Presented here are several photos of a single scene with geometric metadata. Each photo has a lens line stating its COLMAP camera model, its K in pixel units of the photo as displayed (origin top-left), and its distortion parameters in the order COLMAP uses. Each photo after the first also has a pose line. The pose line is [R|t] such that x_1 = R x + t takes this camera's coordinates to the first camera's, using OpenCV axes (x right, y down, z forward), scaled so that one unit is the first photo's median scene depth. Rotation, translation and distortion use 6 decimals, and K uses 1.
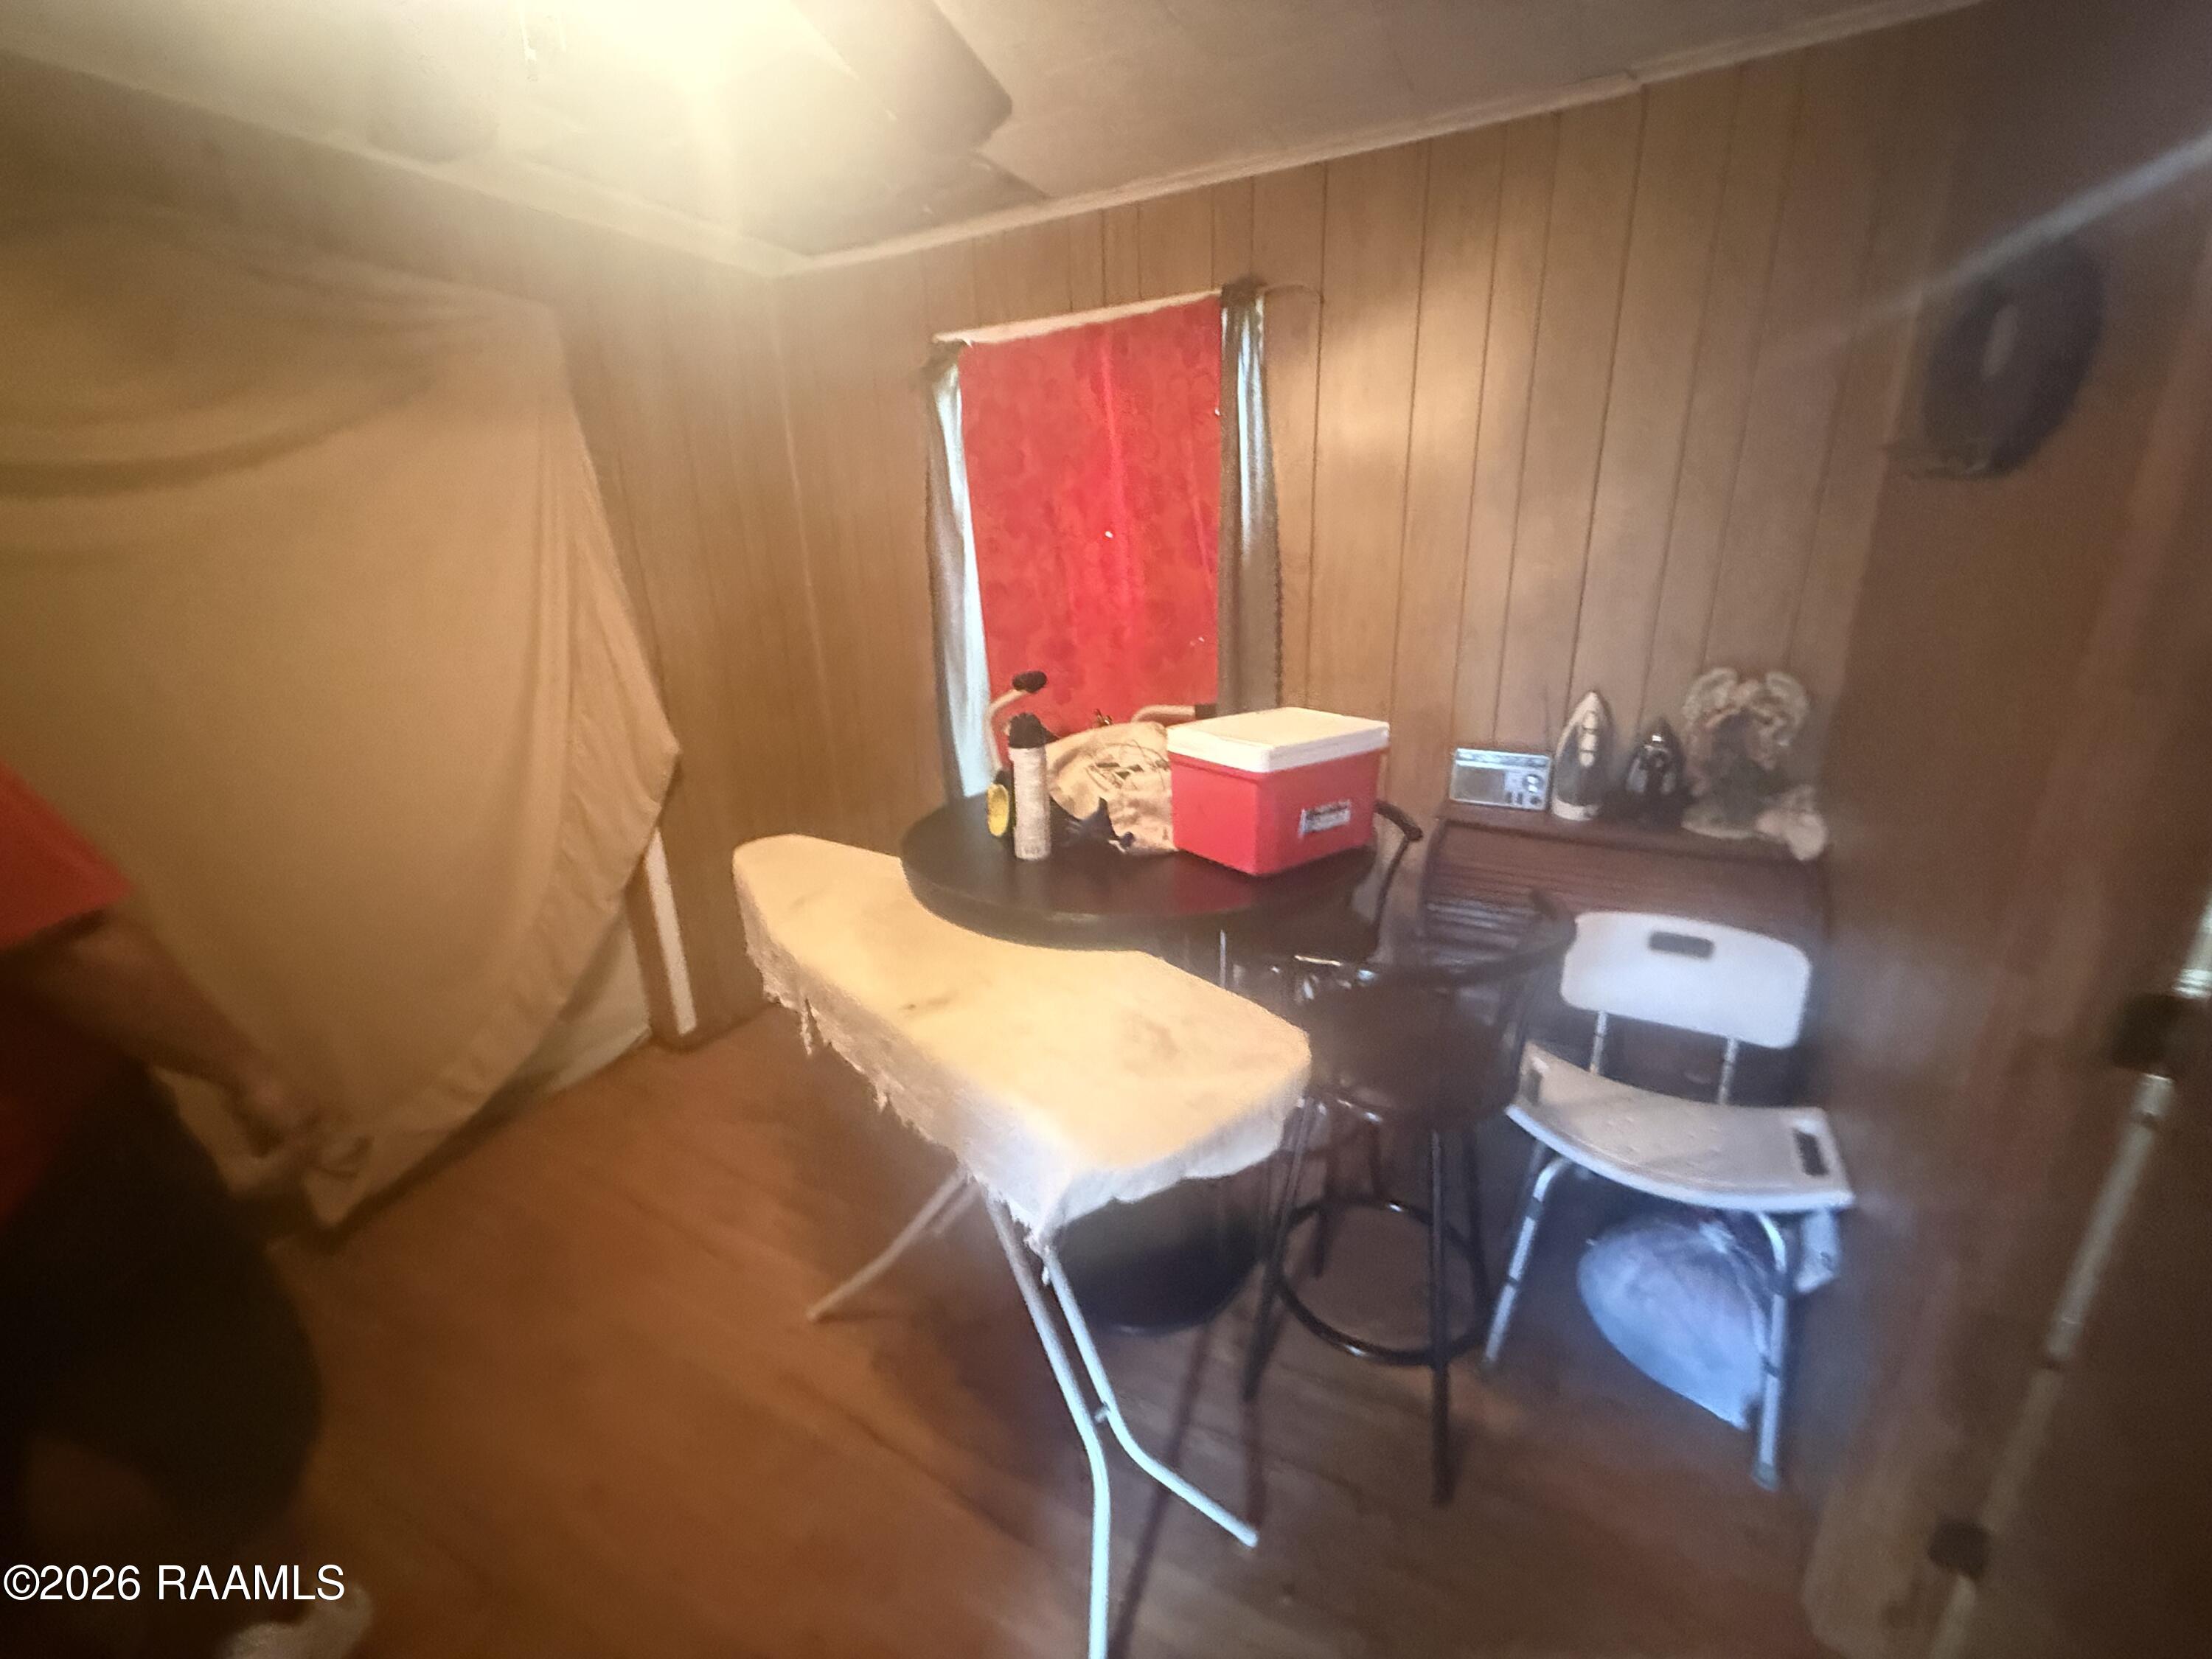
lens RADIAL K [[881.0, 0, 1113.7], [0, 881.0, 831.3], [0, 0, 1]] dist [0.001578, 0.000190]
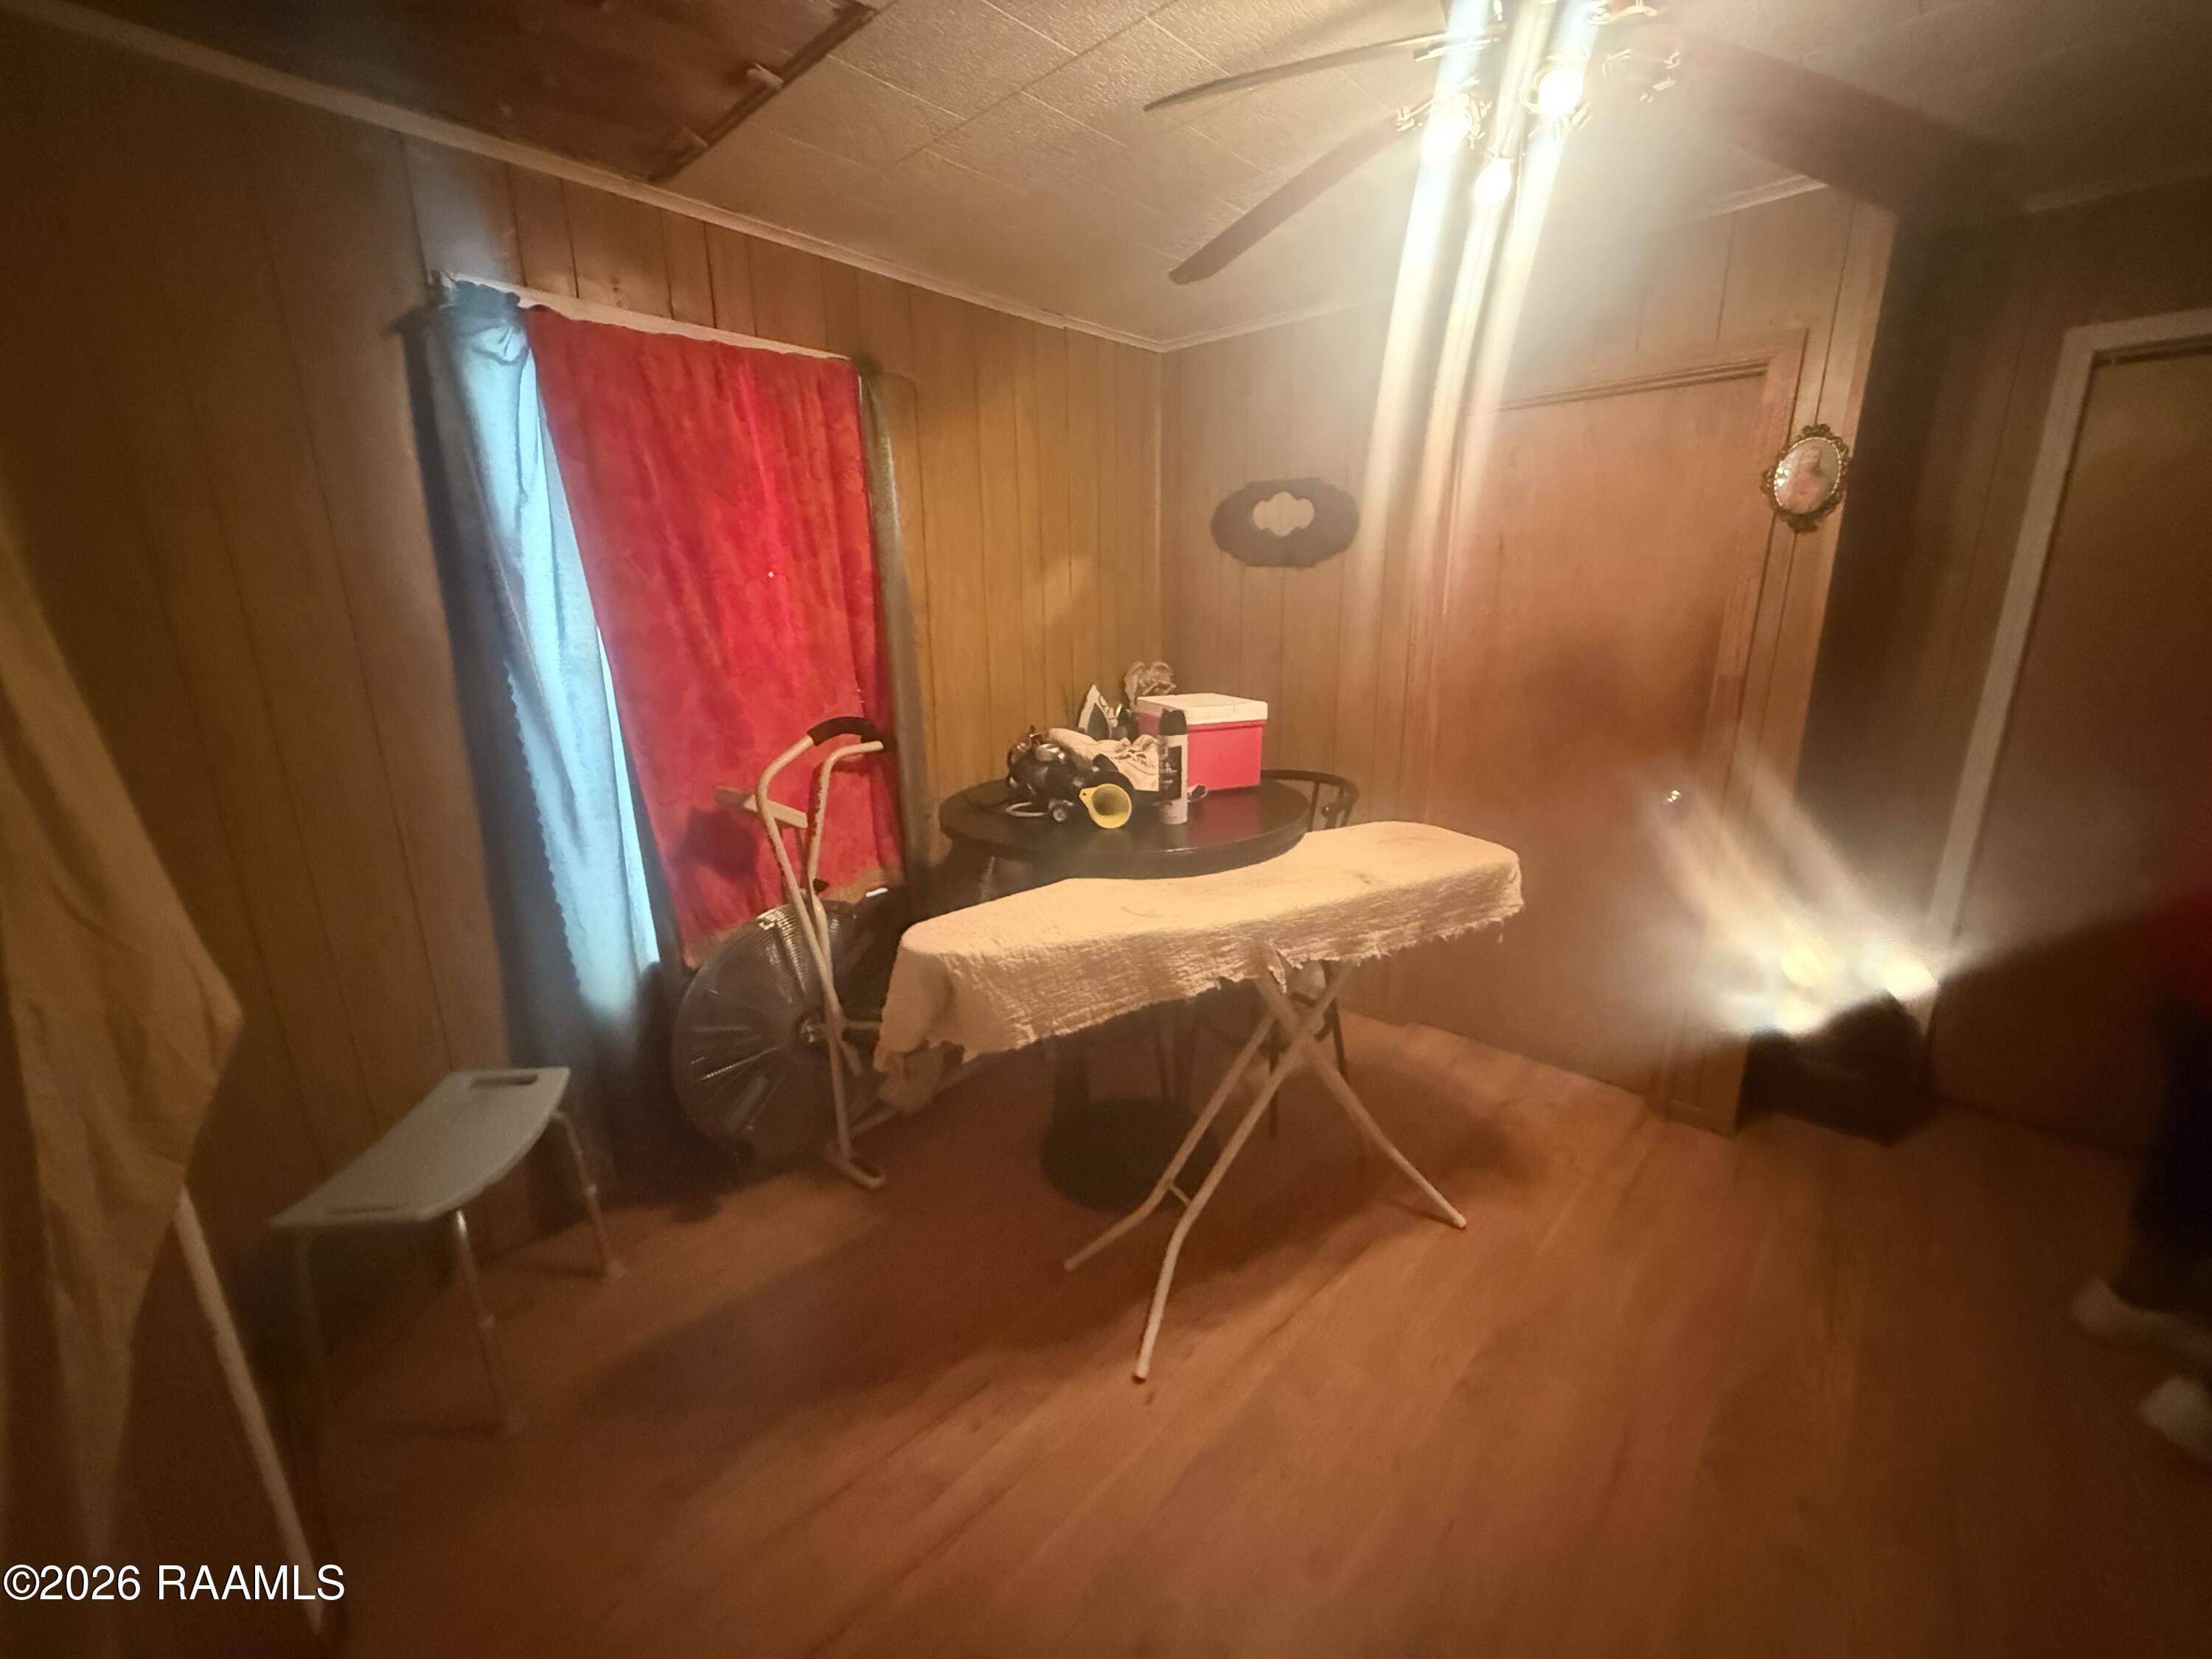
lens RADIAL K [[881.0, 0, 1113.8], [0, 881.0, 835.1], [0, 0, 1]] dist [0.001578, 0.000190]
pose [[0.240380, -0.225927, 0.944020, -0.840023], [0.299640, 0.942311, 0.149219, -0.109242], [-0.923273, 0.246997, 0.294210, 0.460315]]
